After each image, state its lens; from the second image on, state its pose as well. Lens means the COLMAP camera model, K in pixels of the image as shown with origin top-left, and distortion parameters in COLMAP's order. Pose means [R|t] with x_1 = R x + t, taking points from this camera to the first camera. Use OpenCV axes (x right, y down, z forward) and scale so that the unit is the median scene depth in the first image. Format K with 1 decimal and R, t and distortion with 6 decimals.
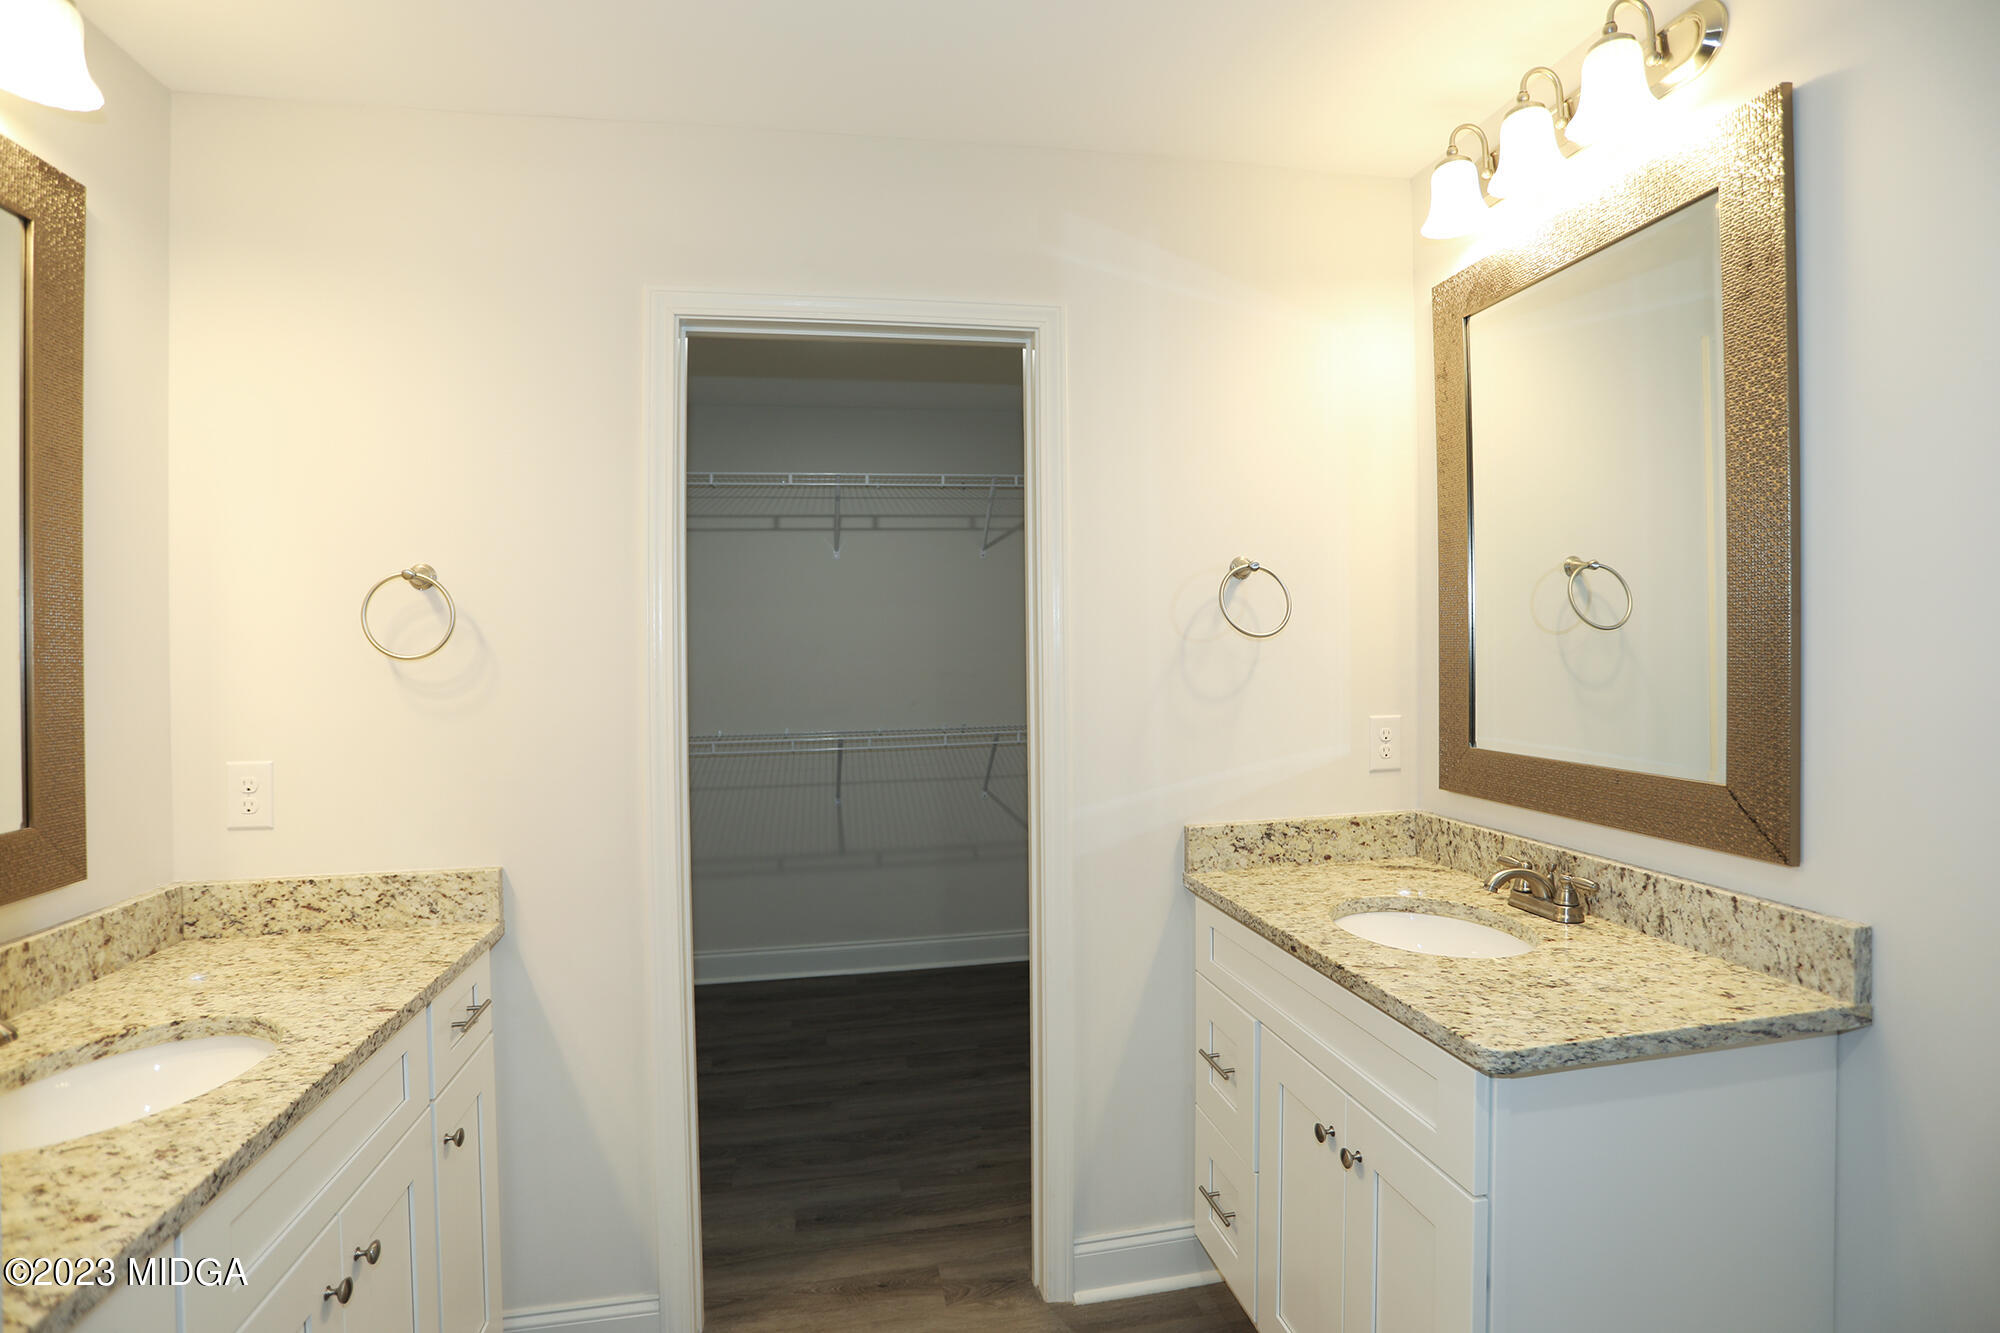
lens RADIAL K [[973.8, 0, 1007.9], [0, 973.8, 650.8], [0, 0, 1]] dist [-0.068851, 0.027895]
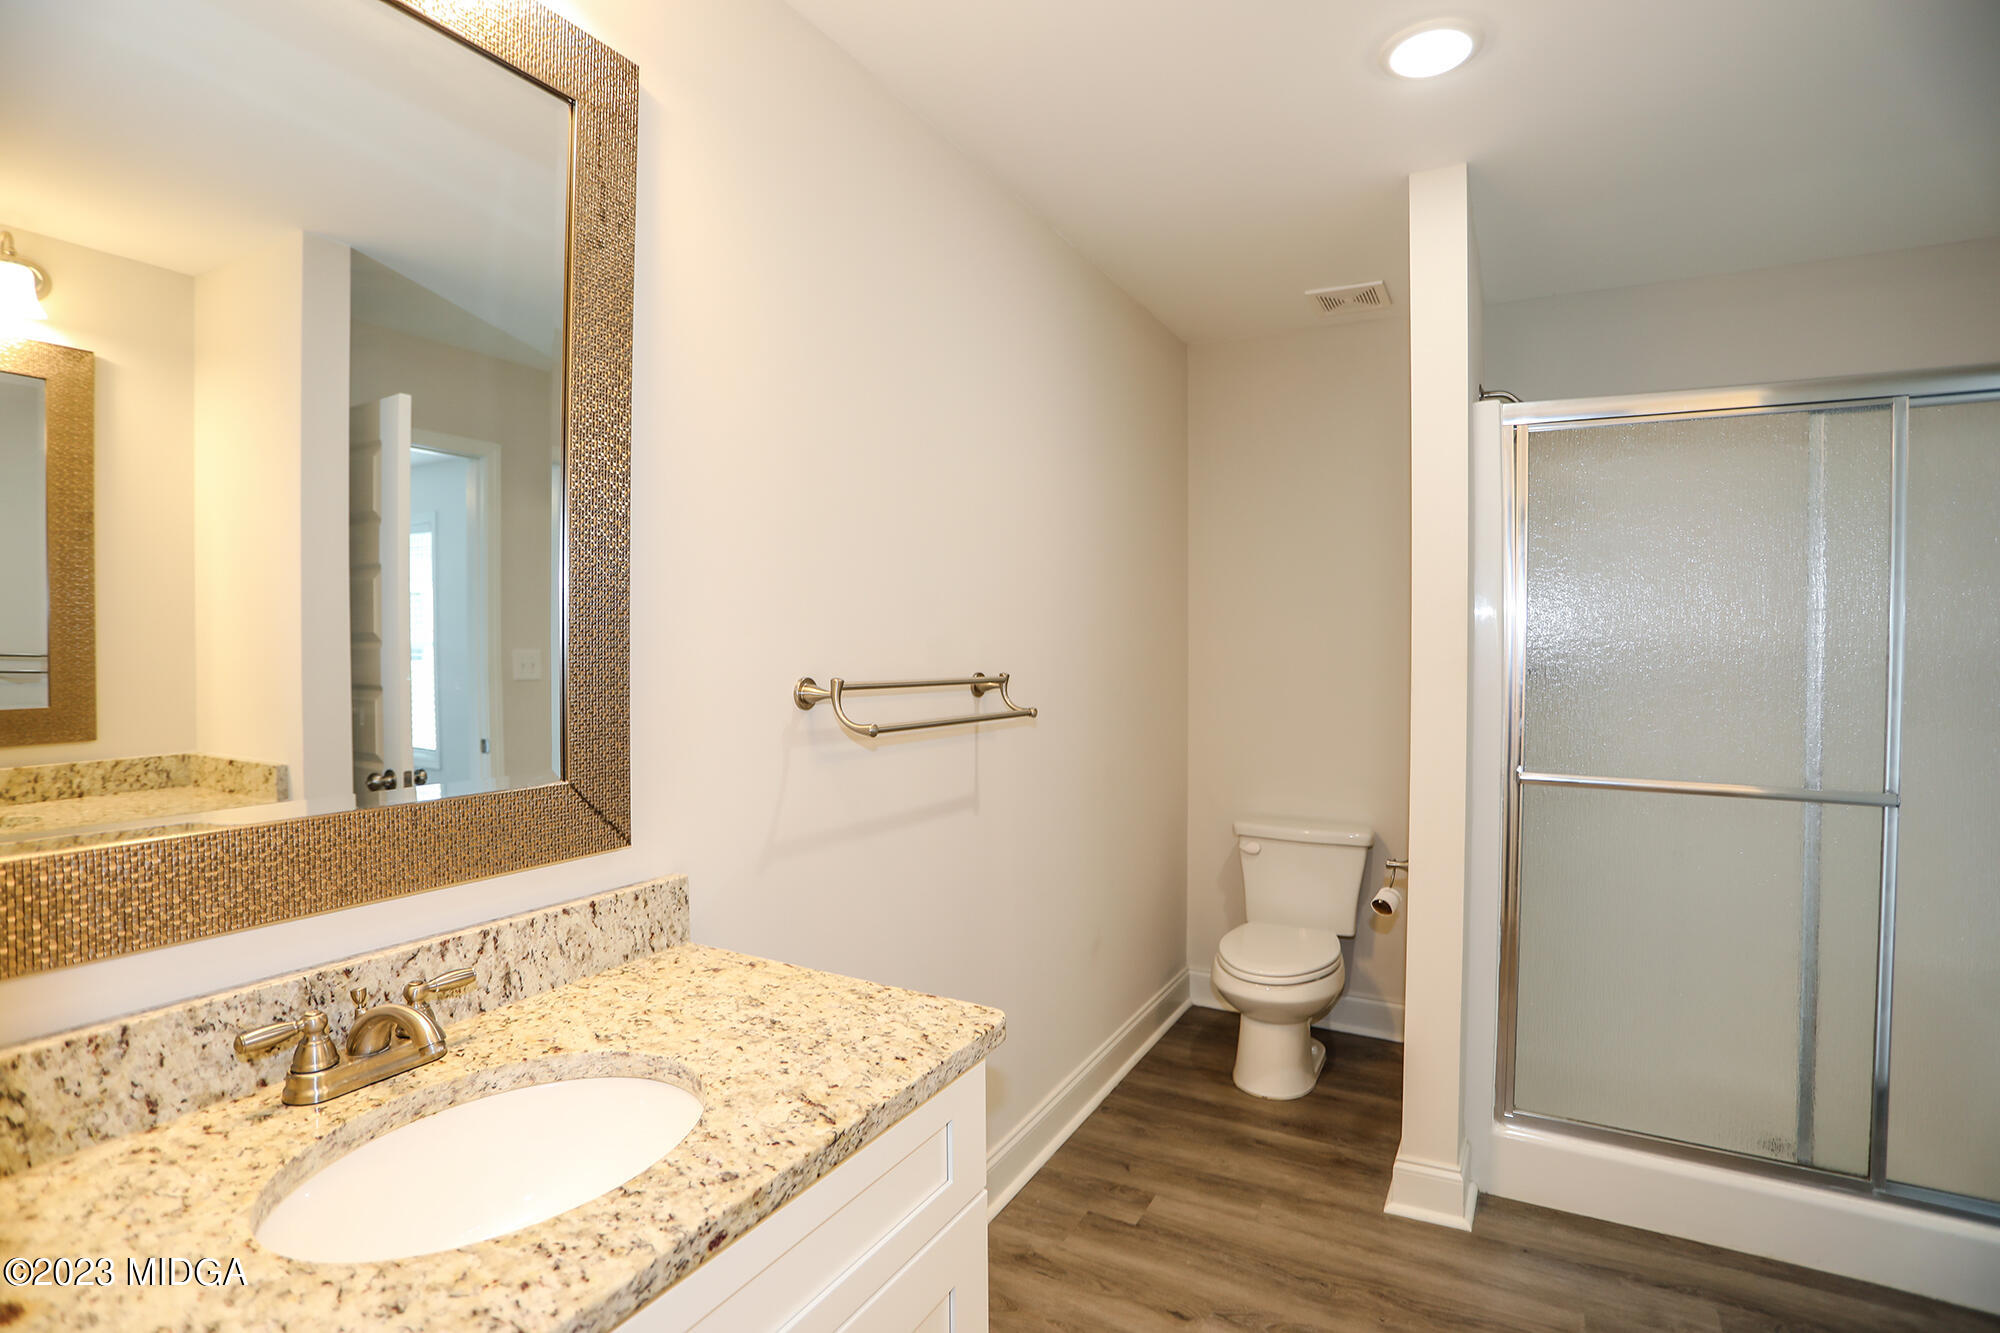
lens RADIAL K [[973.8, 0, 1017.2], [0, 973.8, 668.5], [0, 0, 1]] dist [-0.068851, 0.027895]
pose [[-0.780863, -0.001454, 0.624701, -0.110807], [0.006430, 0.999926, 0.010365, 0.026987], [-0.624670, 0.012111, -0.780795, 1.310057]]
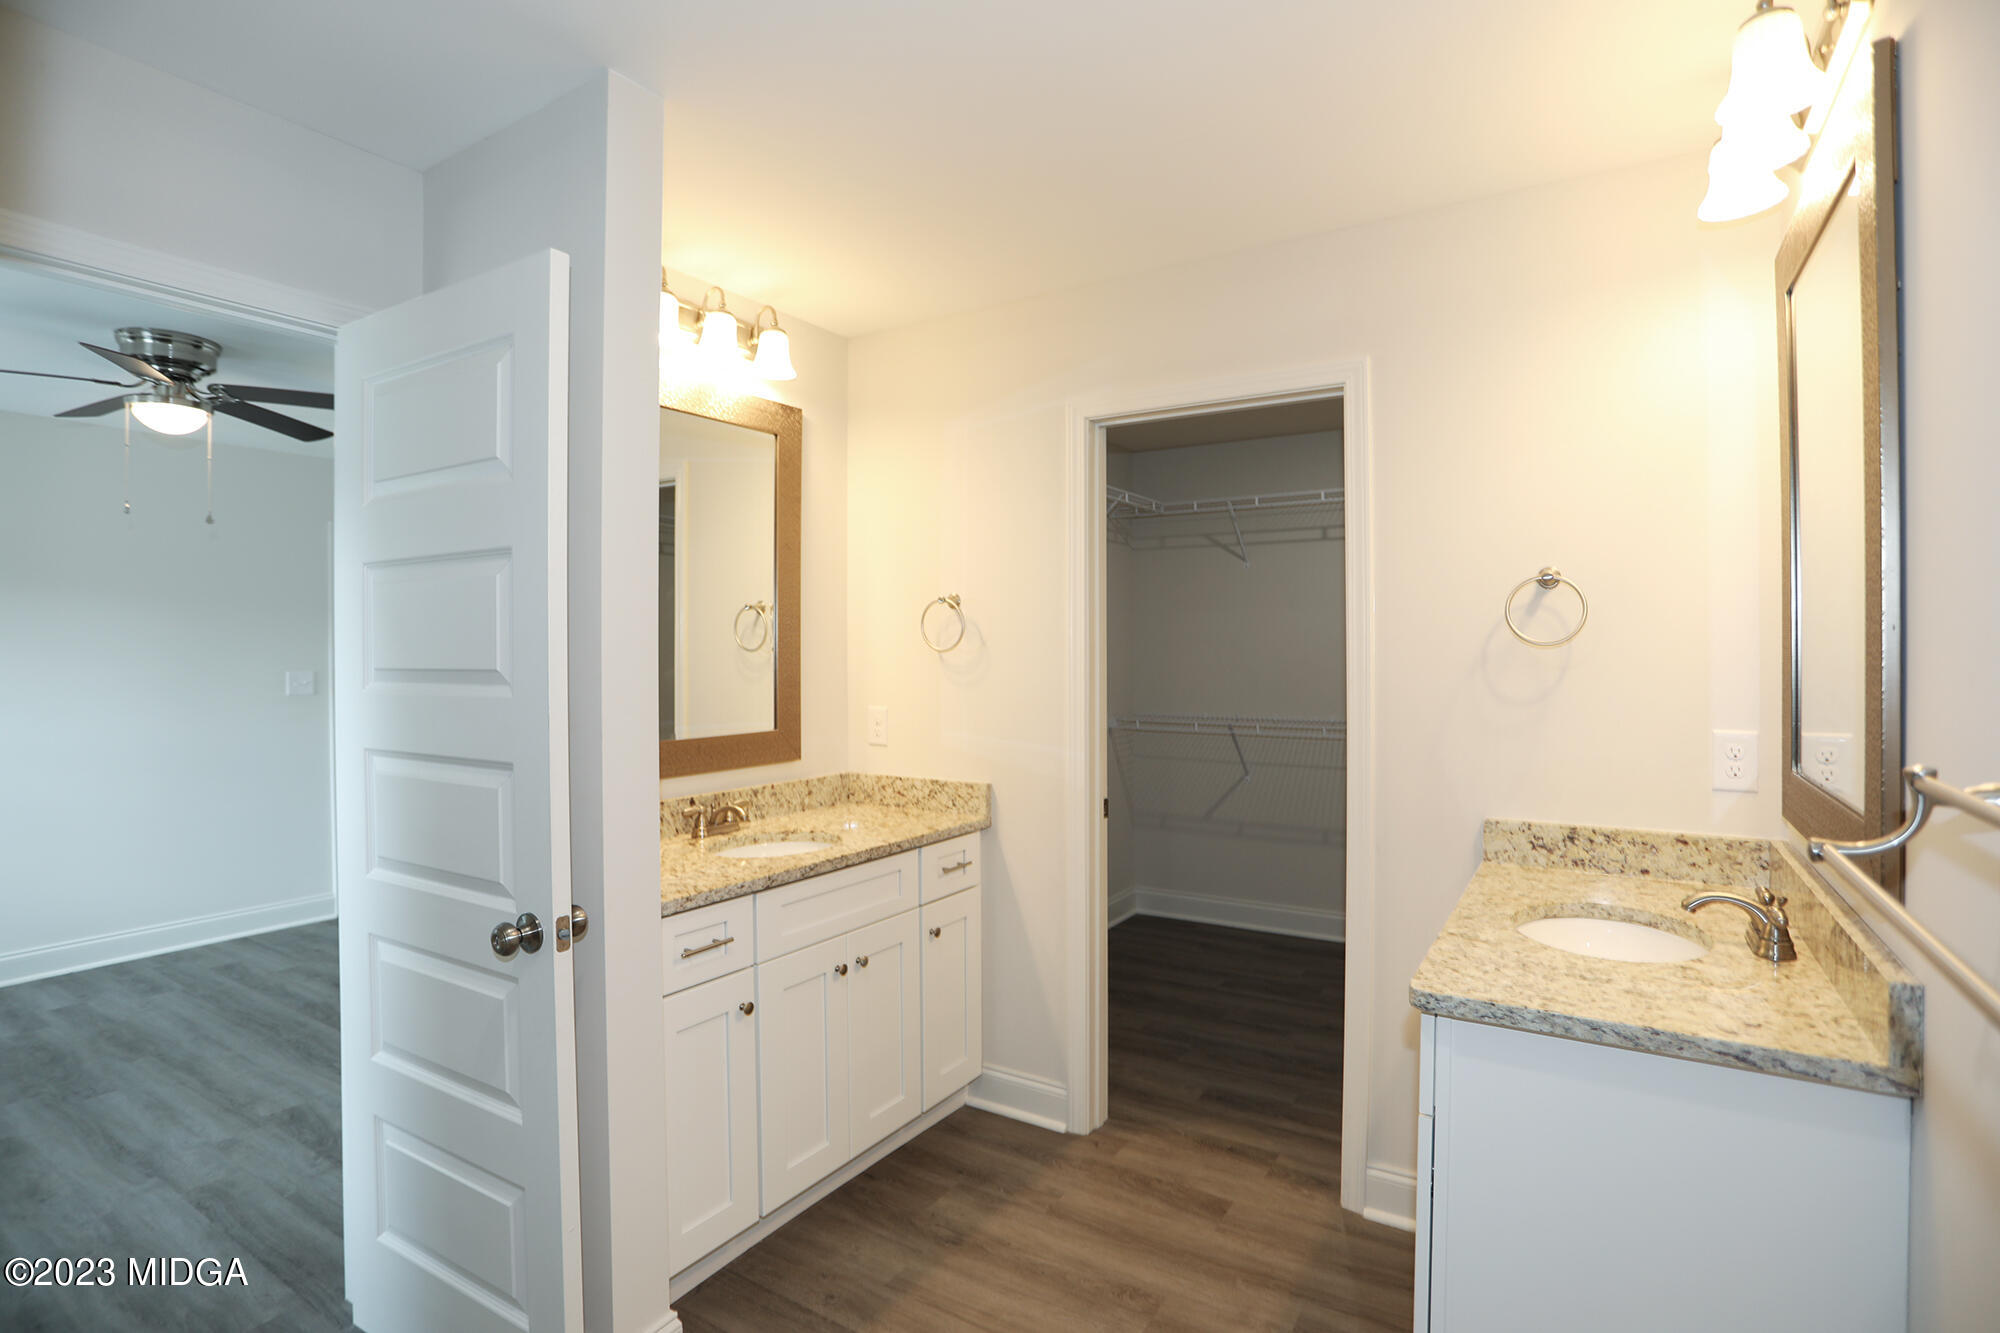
lens RADIAL K [[973.8, 0, 1008.8], [0, 973.8, 651.2], [0, 0, 1]] dist [-0.068851, 0.027895]
pose [[0.731083, 0.019652, -0.682006, 0.700976], [-0.012963, 0.999805, 0.014914, -0.019645], [0.682166, -0.002062, 0.731195, -0.190152]]
